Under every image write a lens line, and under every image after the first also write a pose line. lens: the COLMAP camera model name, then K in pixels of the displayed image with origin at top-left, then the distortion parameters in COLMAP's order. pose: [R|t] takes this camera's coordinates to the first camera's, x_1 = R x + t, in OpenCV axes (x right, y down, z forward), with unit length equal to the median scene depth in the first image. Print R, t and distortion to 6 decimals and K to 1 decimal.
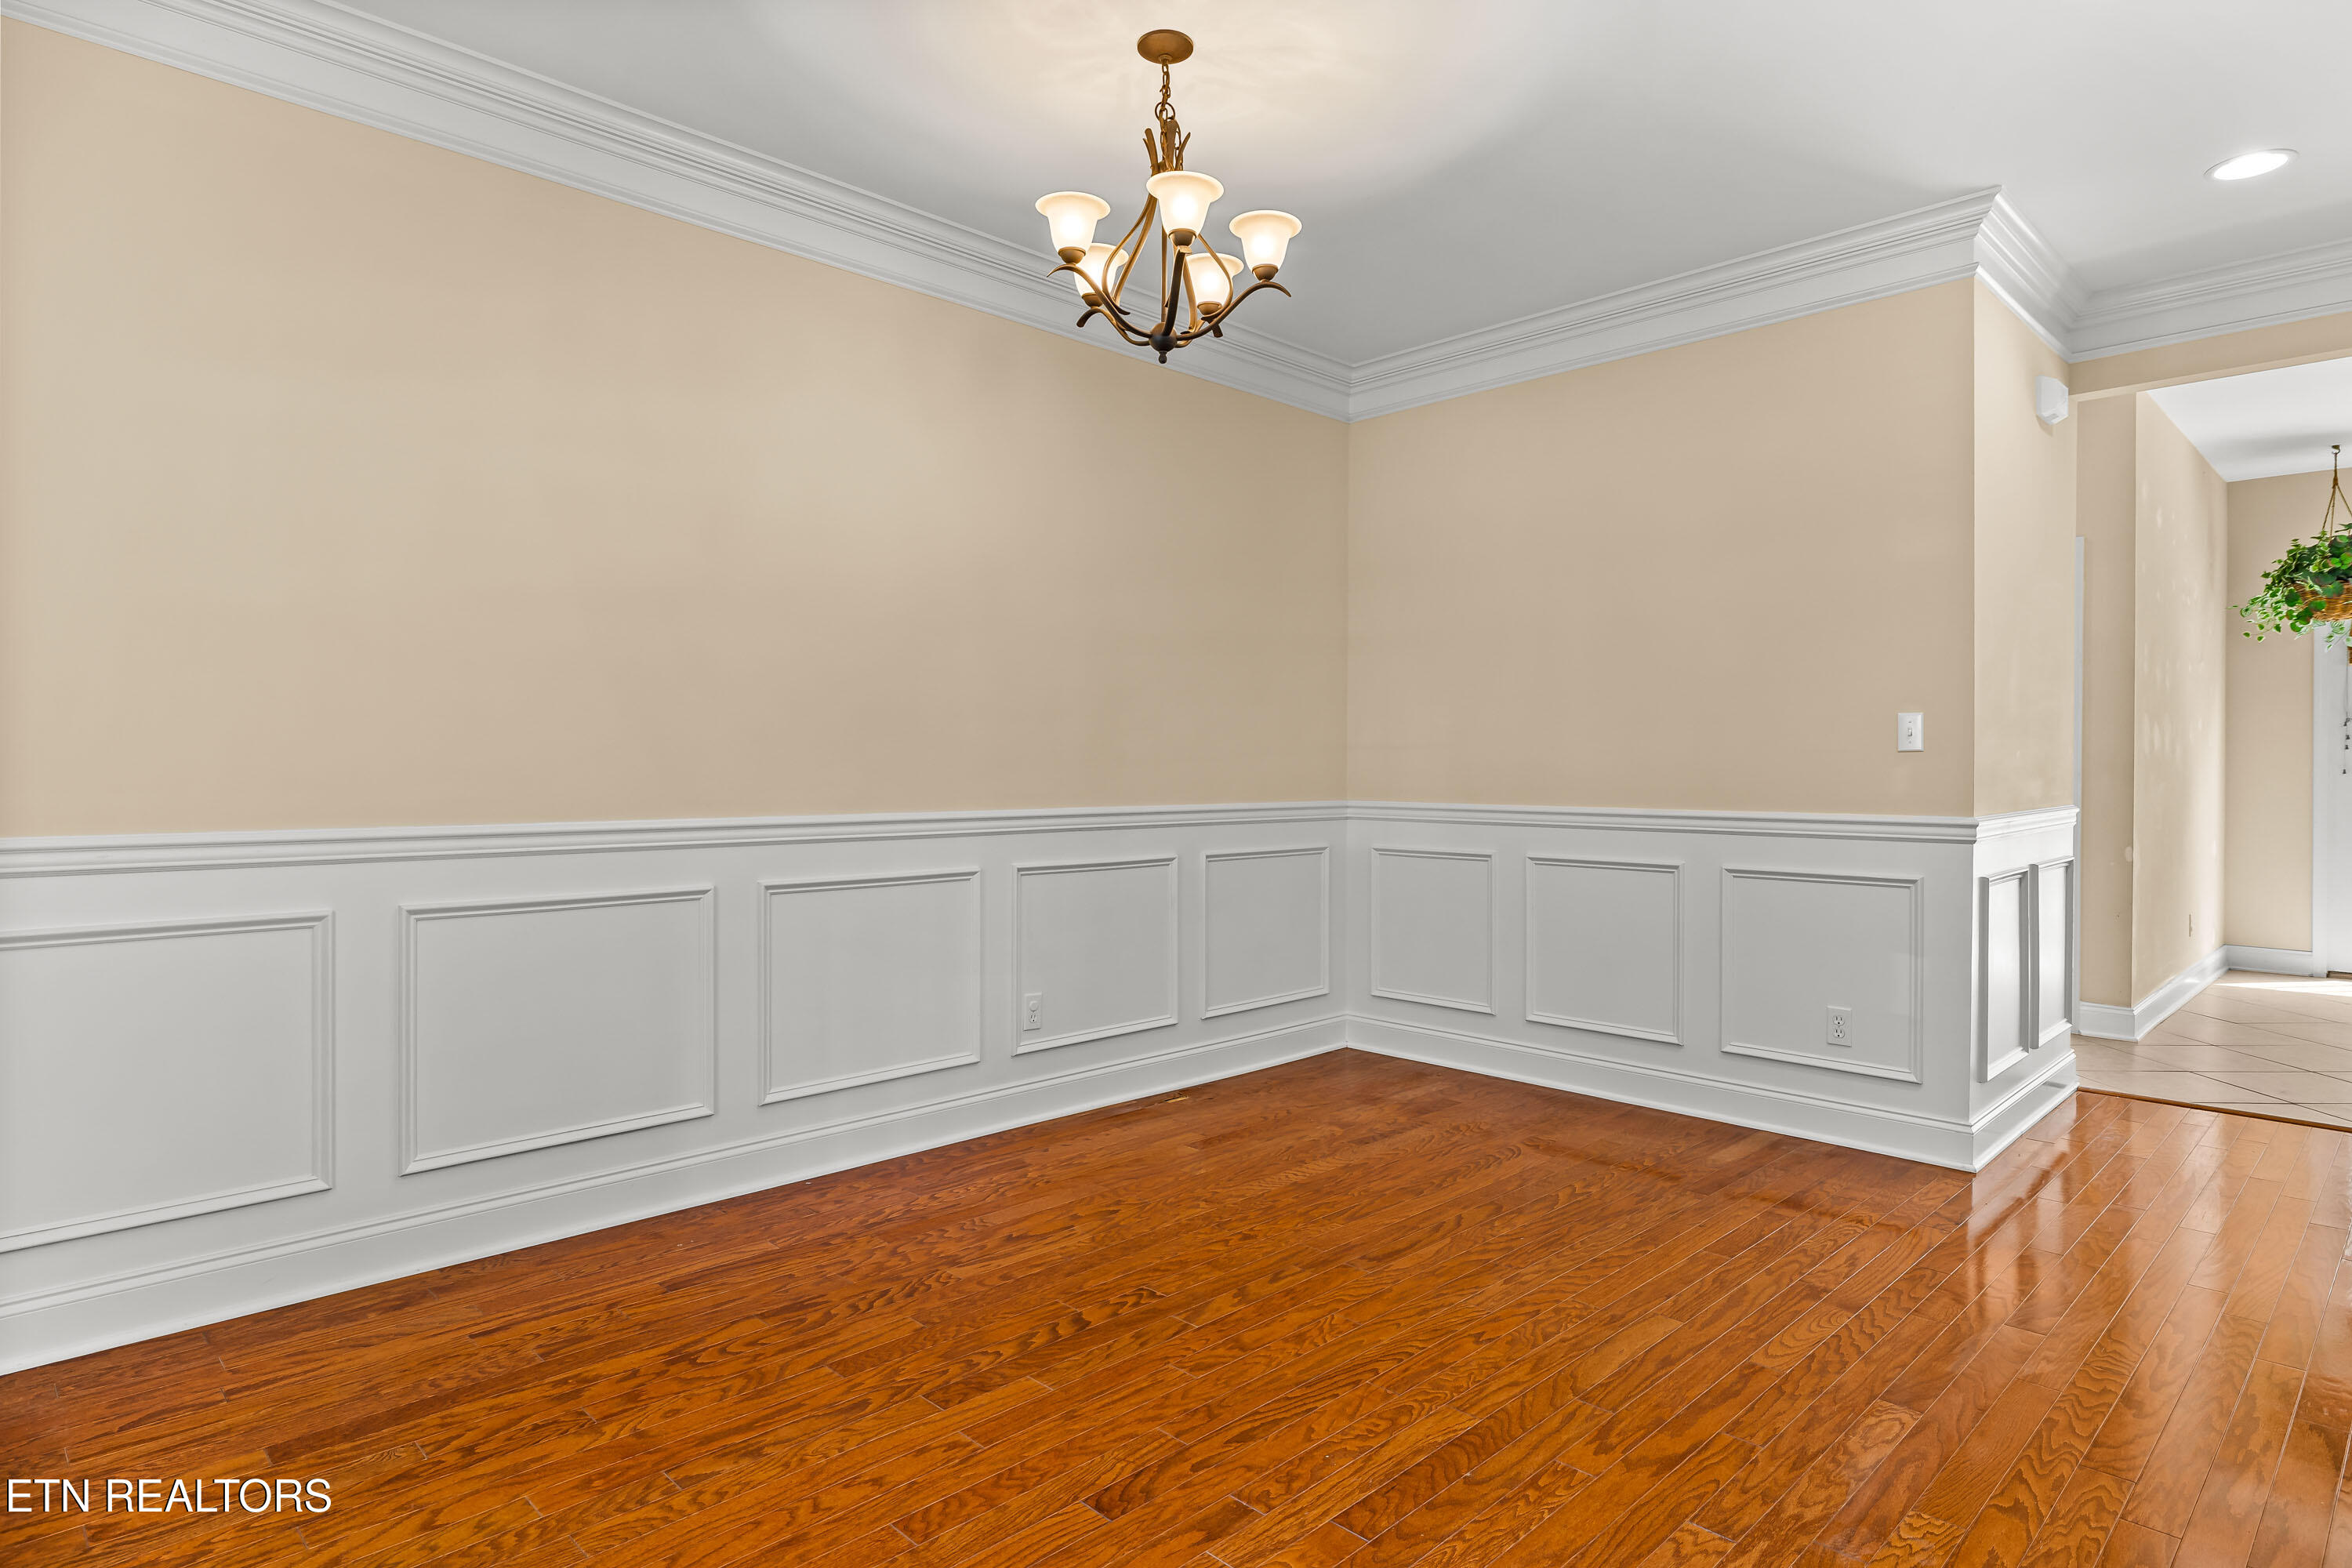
lens RADIAL K [[1297.8, 0, 1181.9], [0, 1297.8, 760.6], [0, 0, 1]] dist [-0.005933, 0.000712]
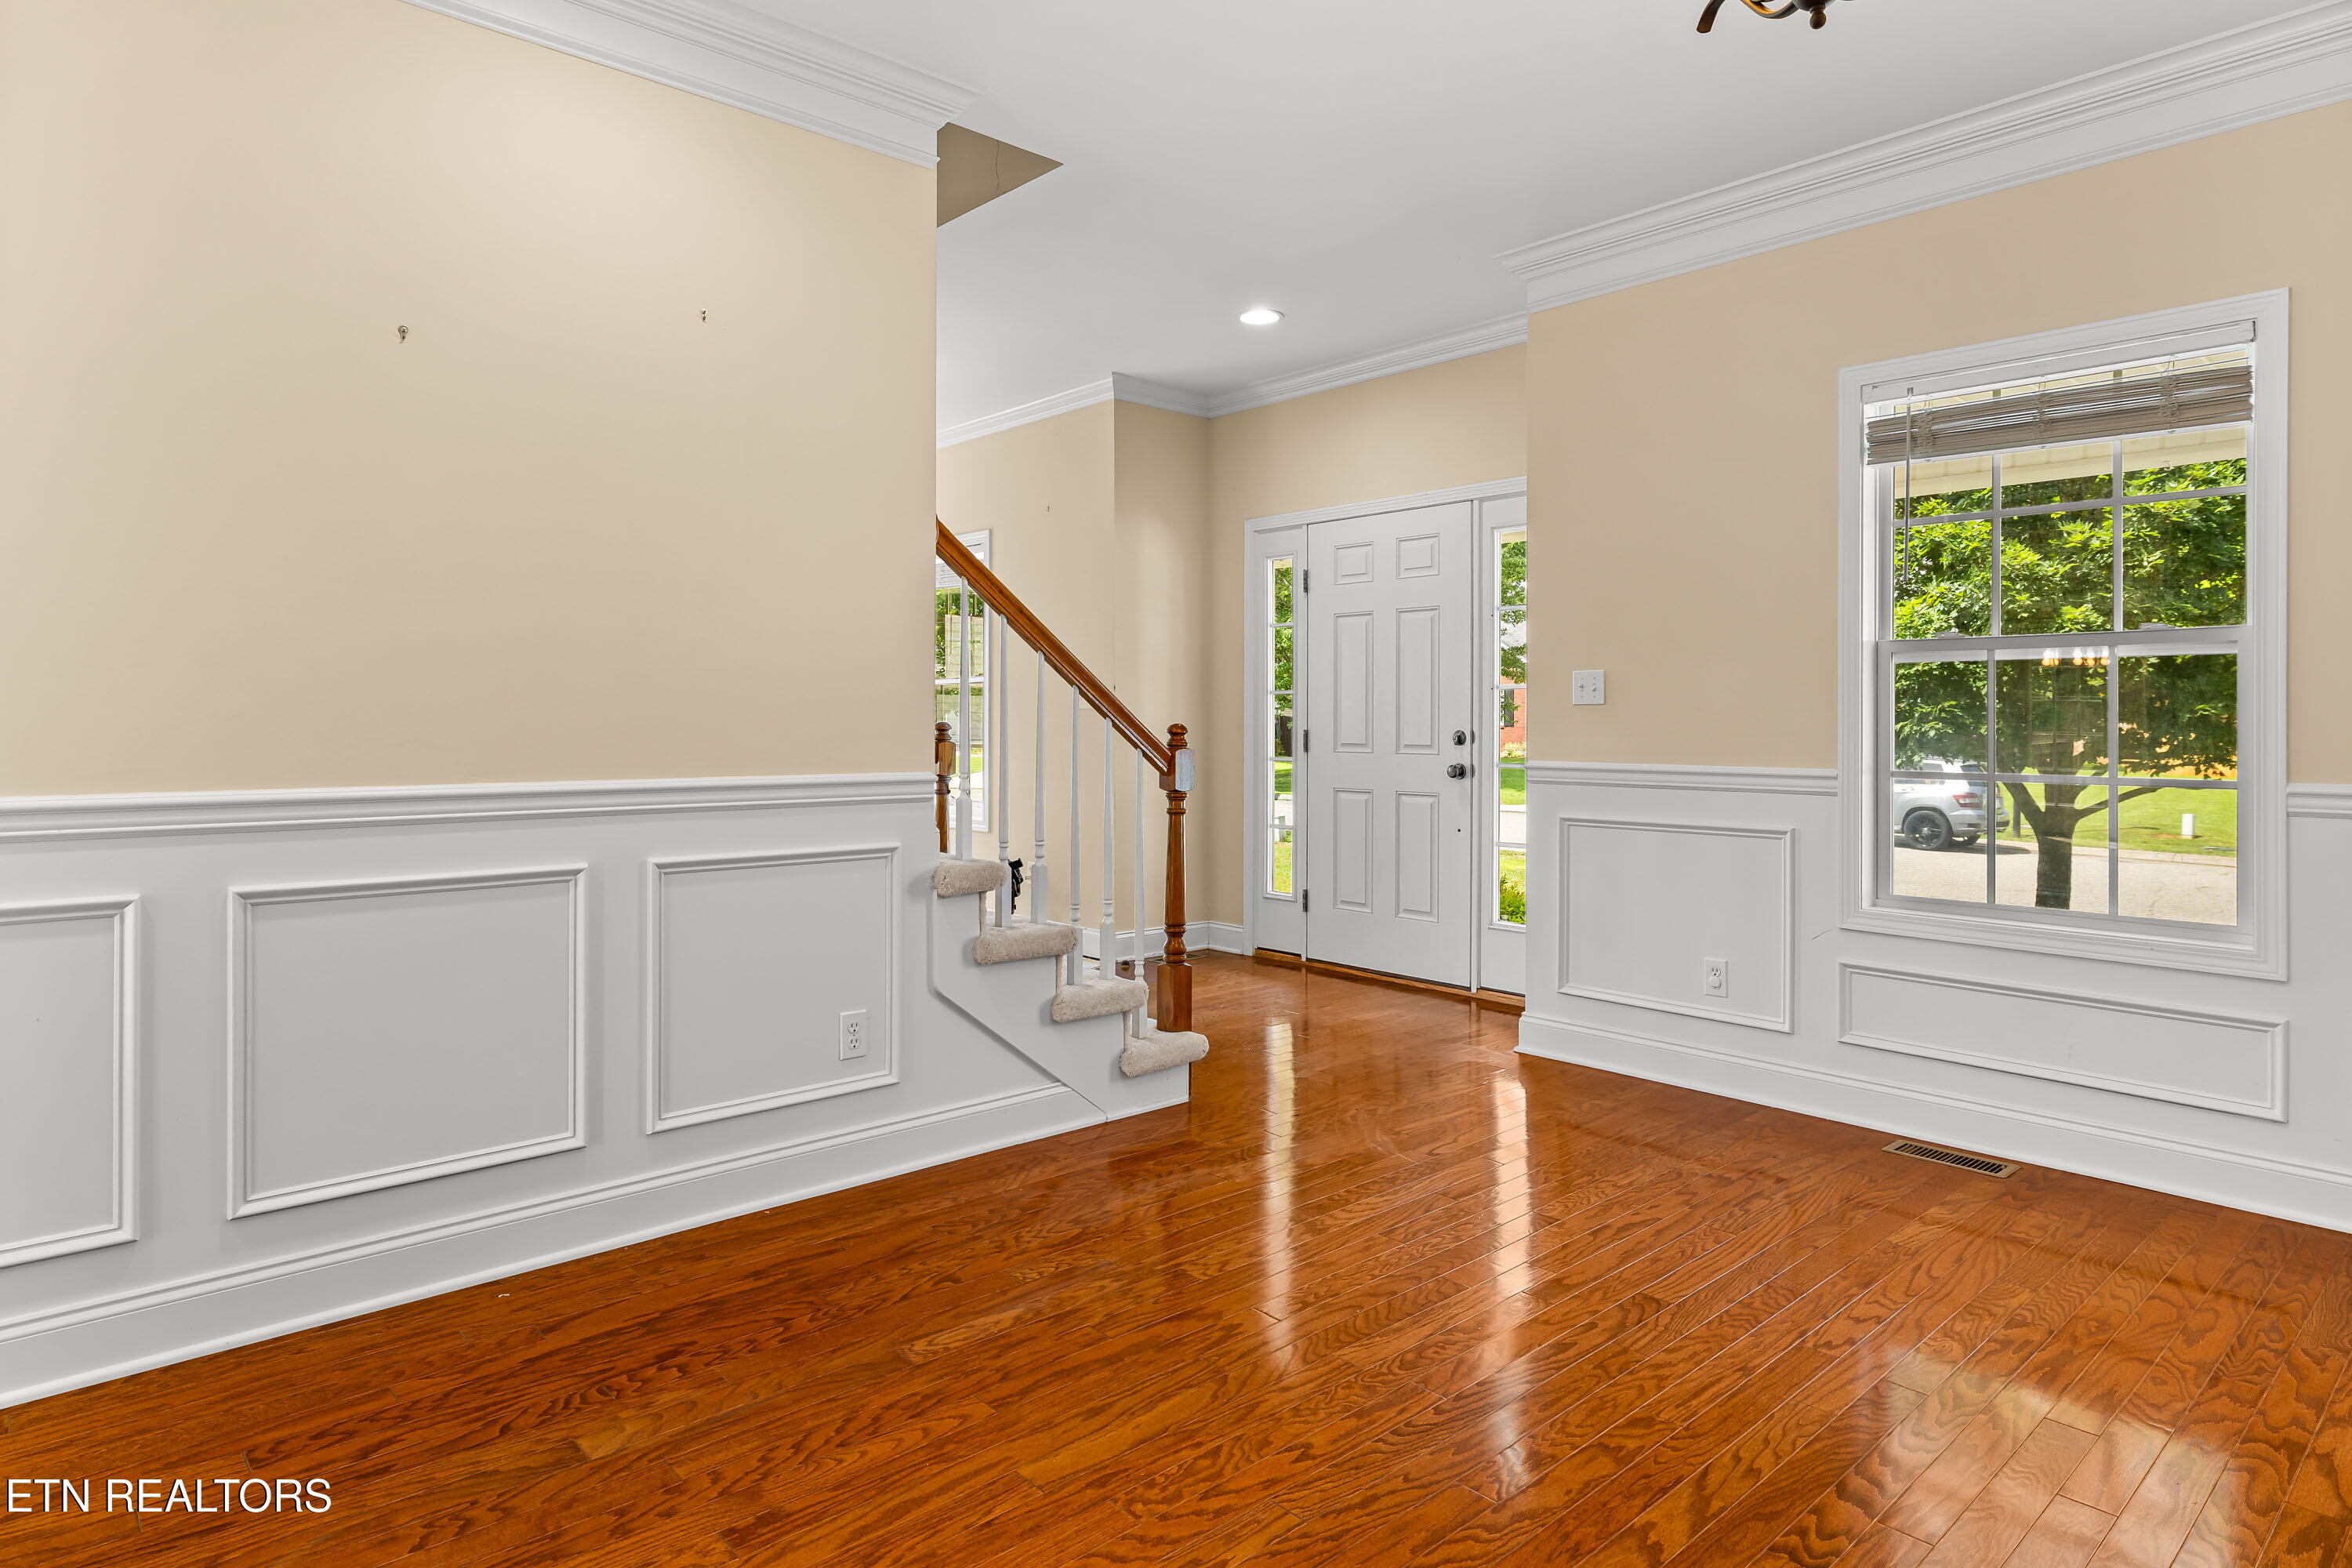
lens RADIAL K [[1297.8, 0, 1202.4], [0, 1297.8, 728.7], [0, 0, 1]] dist [-0.005933, 0.000712]
pose [[-0.999554, -0.004893, 0.029448, 0.268051], [-0.004686, 0.999964, 0.007097, 0.006985], [-0.029481, 0.006956, -0.999541, 1.768492]]
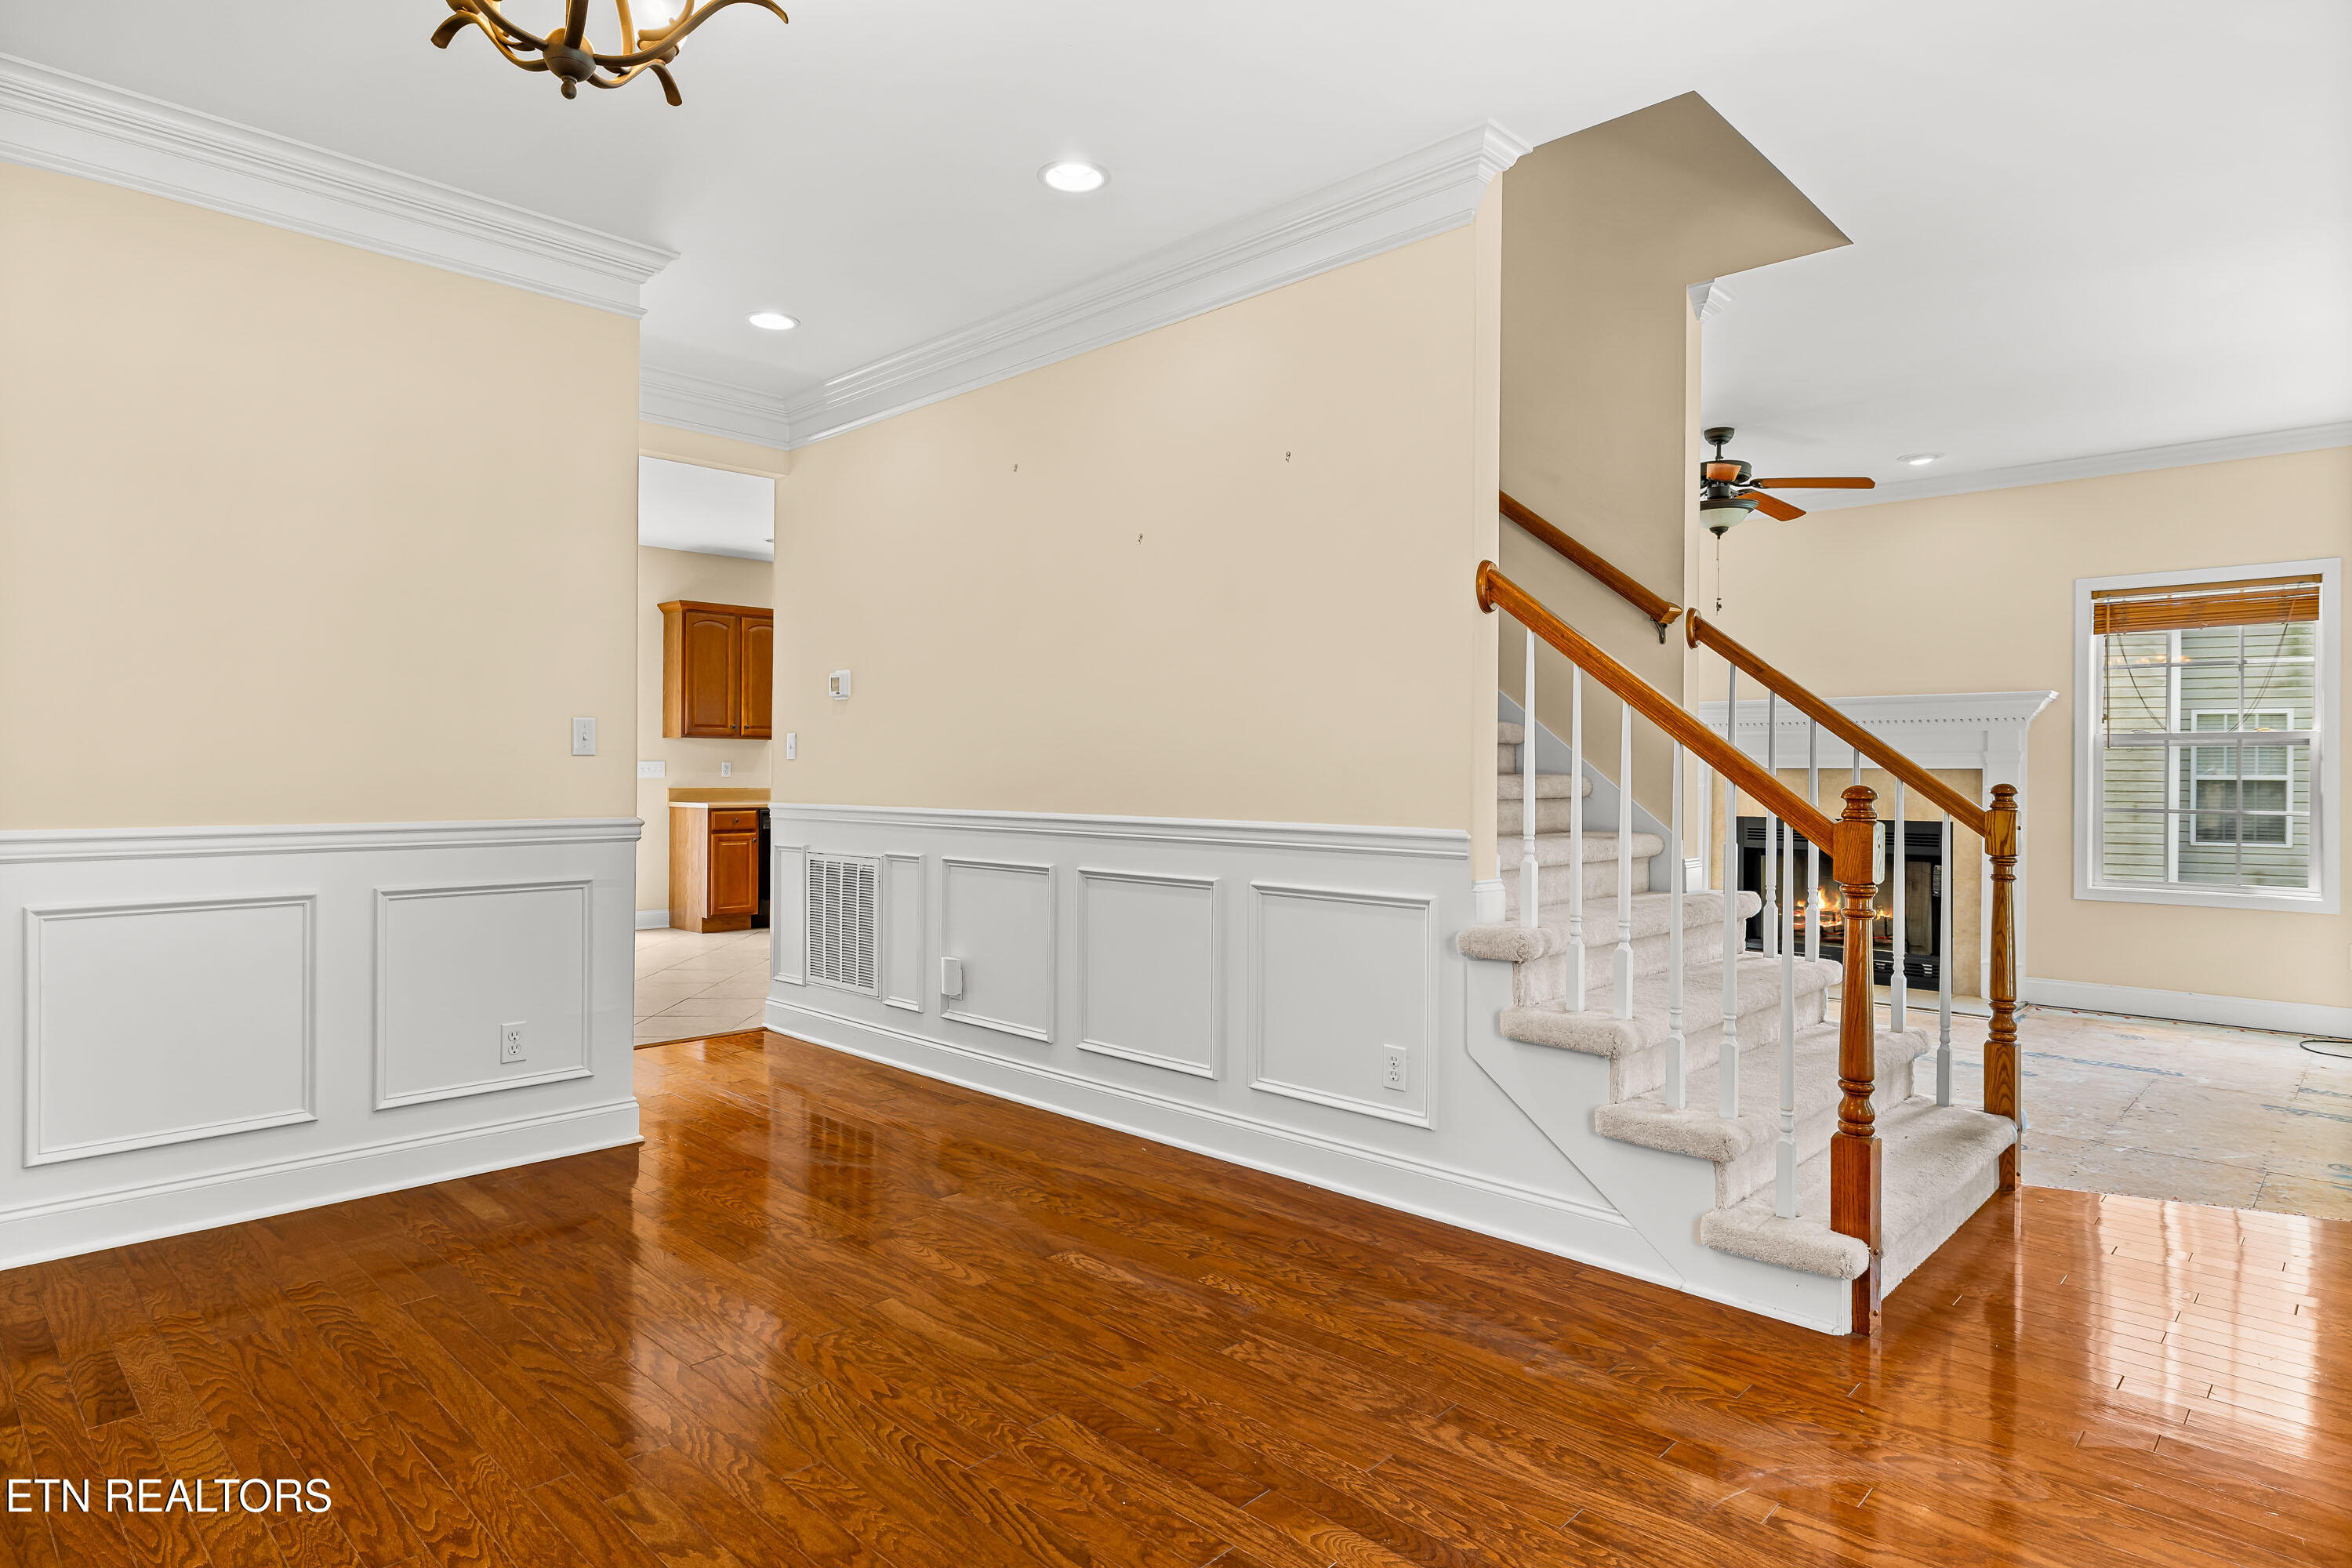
lens RADIAL K [[1297.8, 0, 1163.6], [0, 1297.8, 767.2], [0, 0, 1]] dist [-0.005933, 0.000712]
pose [[-0.029686, 0.003056, 0.999555, -0.687459], [-0.006781, 0.999972, -0.003259, 0.005310], [-0.999536, -0.006875, -0.029664, 0.832248]]
